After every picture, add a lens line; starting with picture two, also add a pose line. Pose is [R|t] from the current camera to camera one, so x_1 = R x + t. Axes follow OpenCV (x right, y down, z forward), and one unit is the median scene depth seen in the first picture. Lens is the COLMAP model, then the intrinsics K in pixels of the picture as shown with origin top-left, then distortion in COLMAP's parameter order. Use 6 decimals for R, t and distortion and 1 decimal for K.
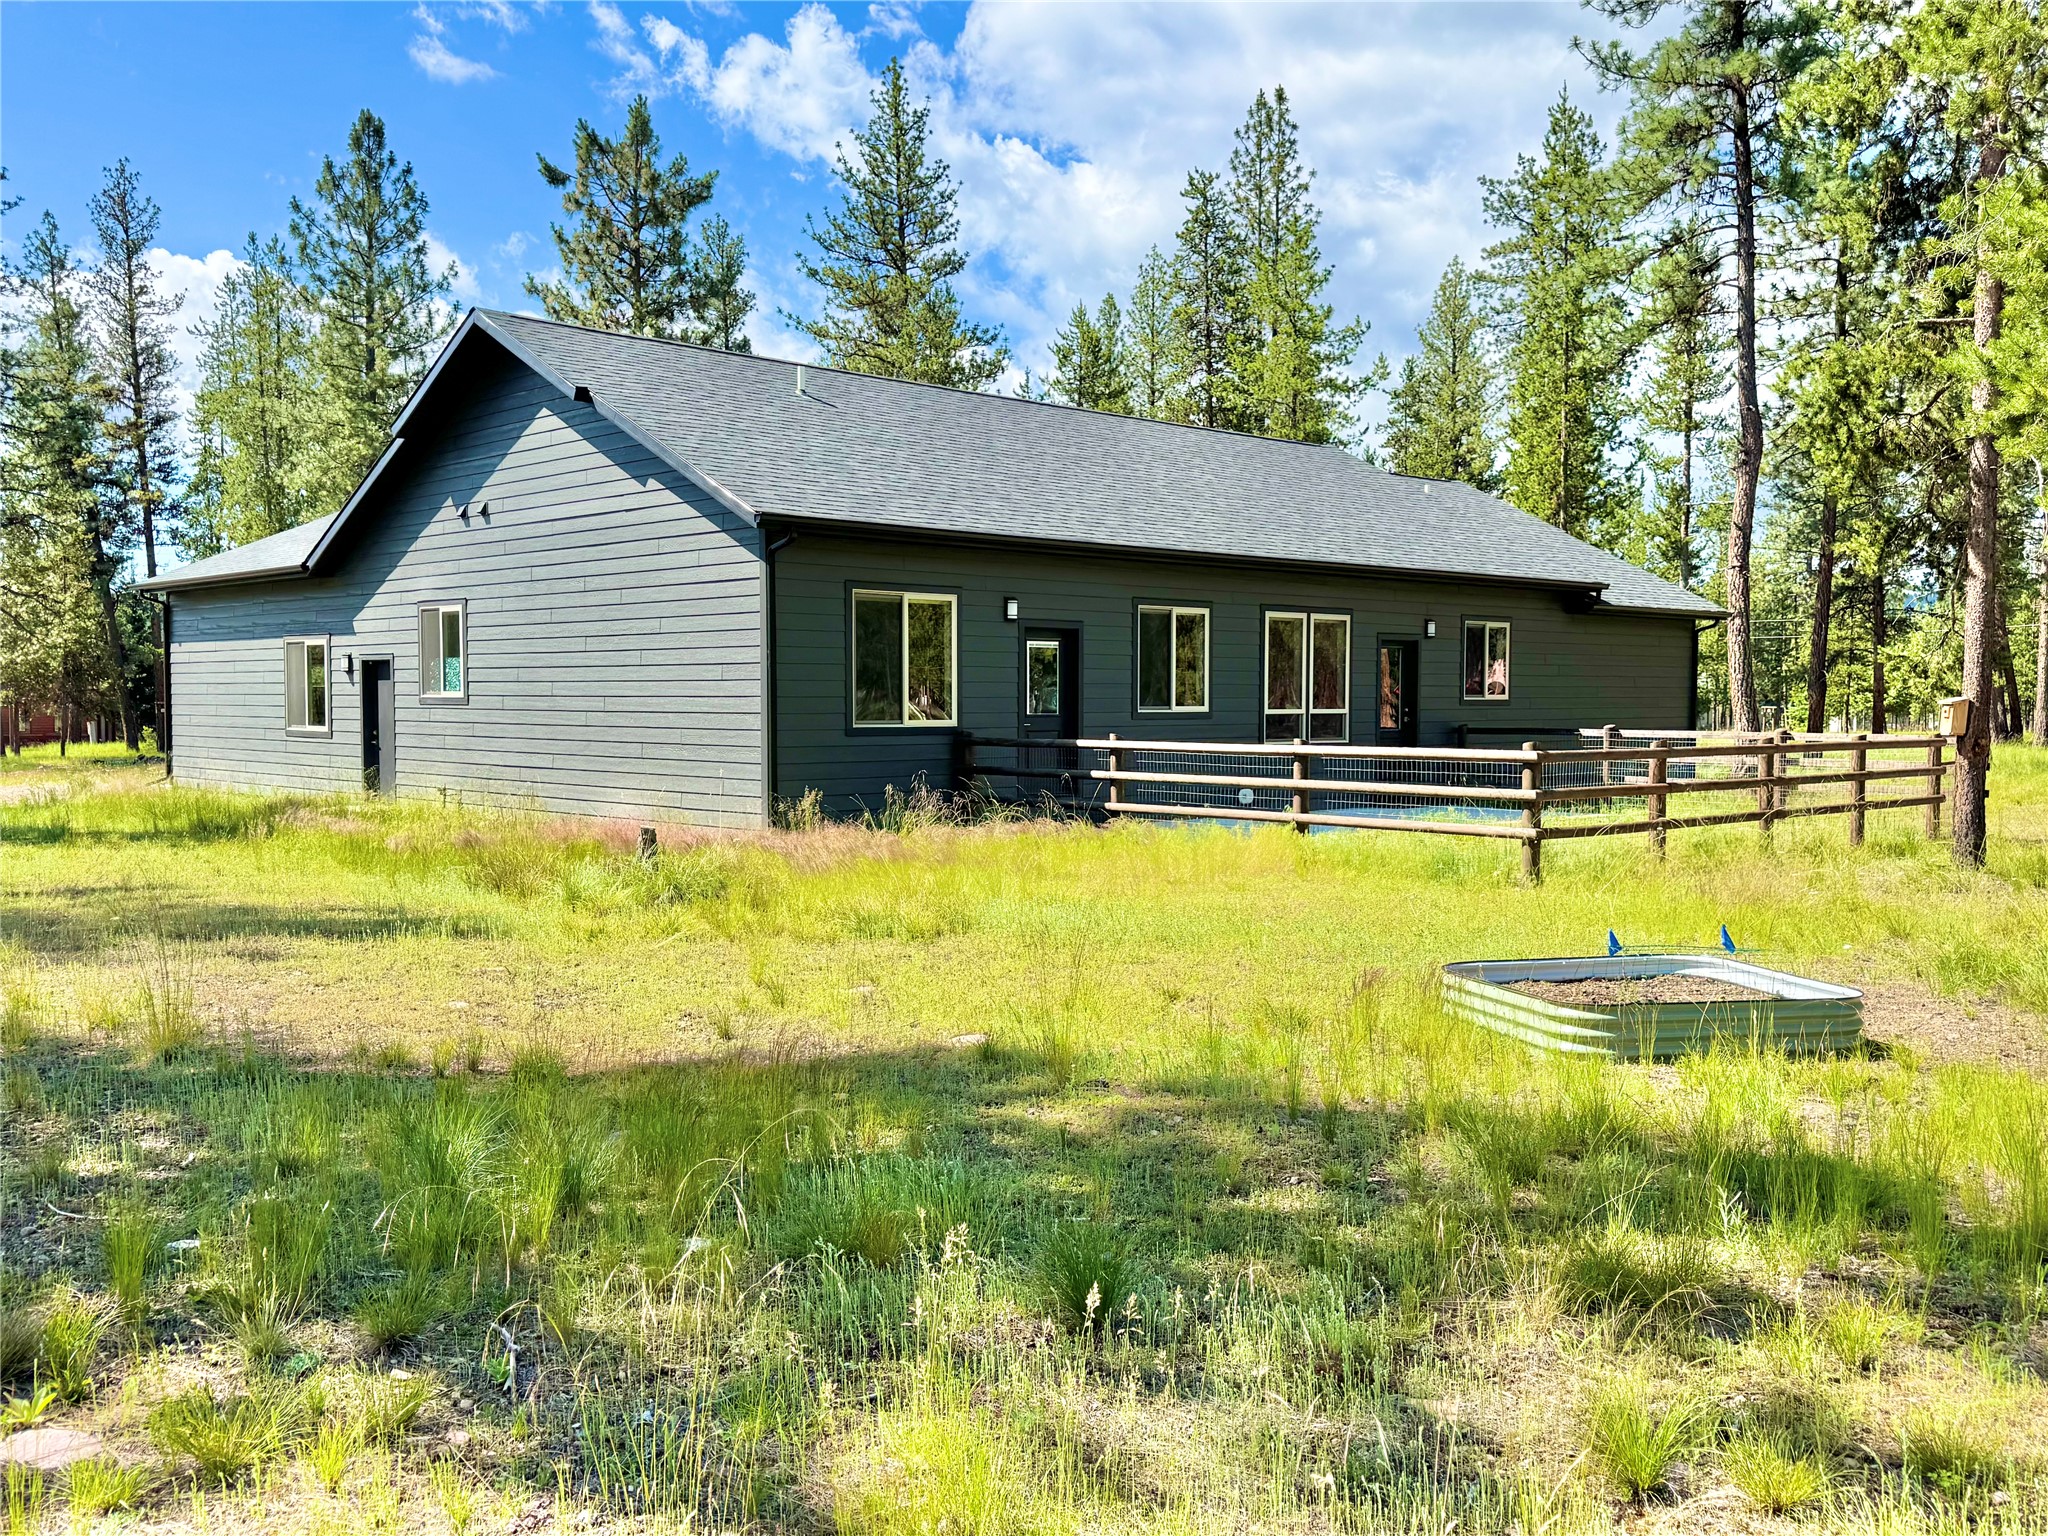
lens RADIAL K [[1873.7, 0, 1022.5], [0, 1873.7, 769.5], [0, 0, 1]] dist [0.065388, 0.000078]
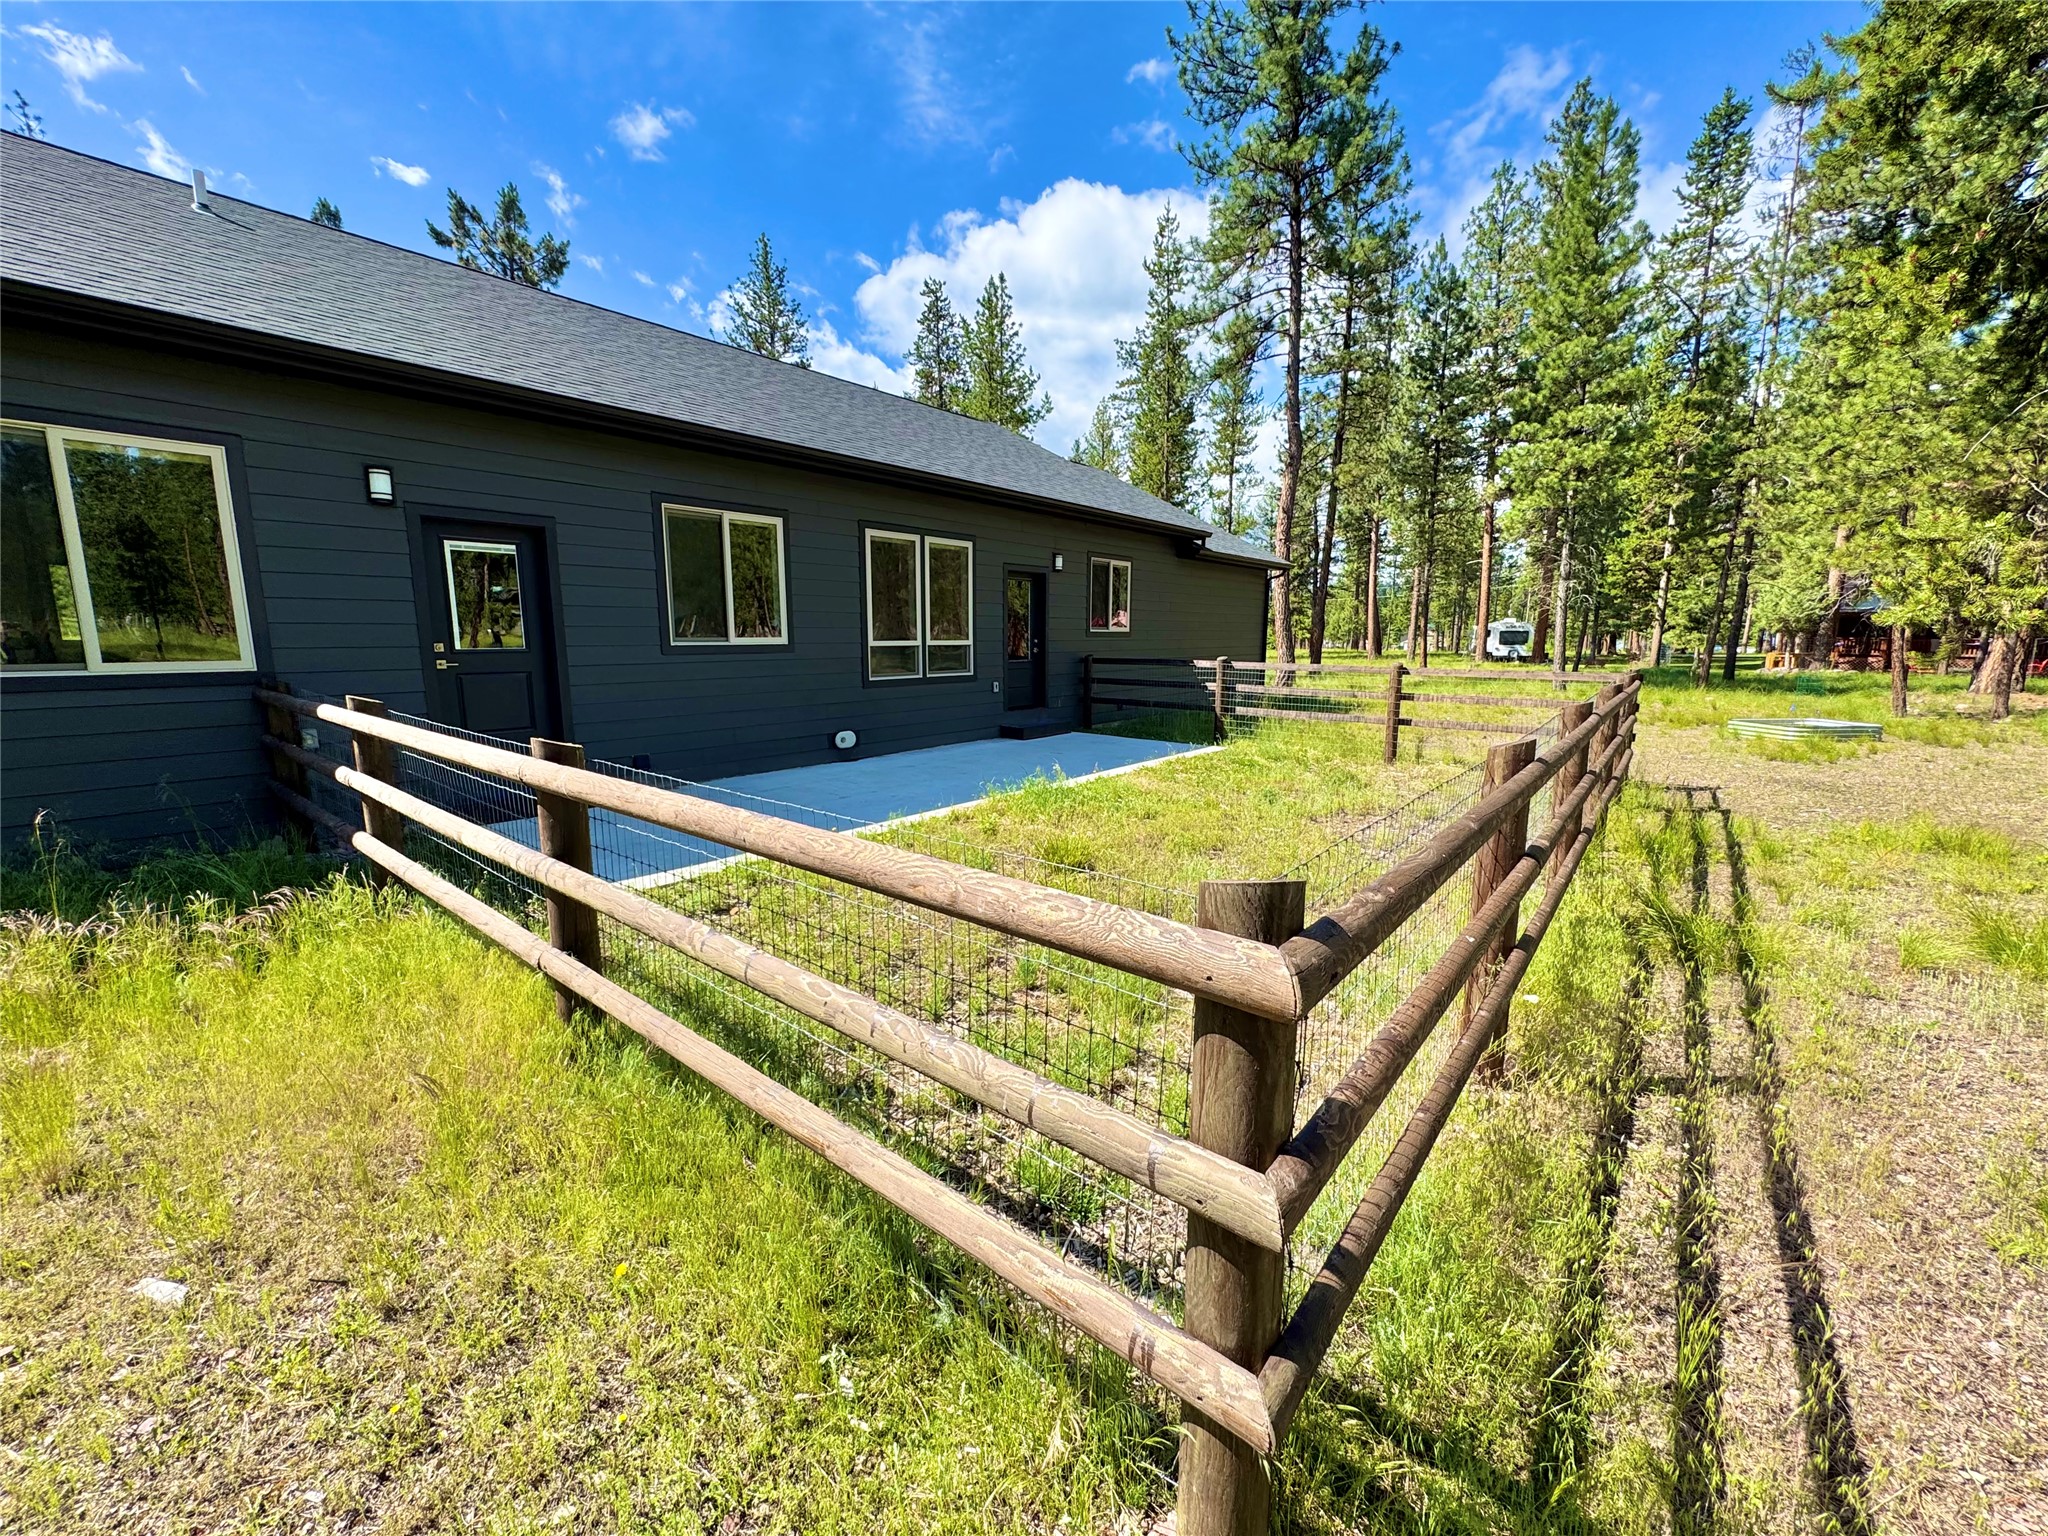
lens RADIAL K [[811.4, 0, 1027.3], [0, 811.4, 771.0], [0, 0, 1]] dist [-0.002258, 0.000629]
pose [[0.991518, -0.020580, 0.128328, 0.077850], [0.003647, 0.991400, 0.130816, -0.010479], [-0.129917, -0.129238, 0.983066, 0.302226]]
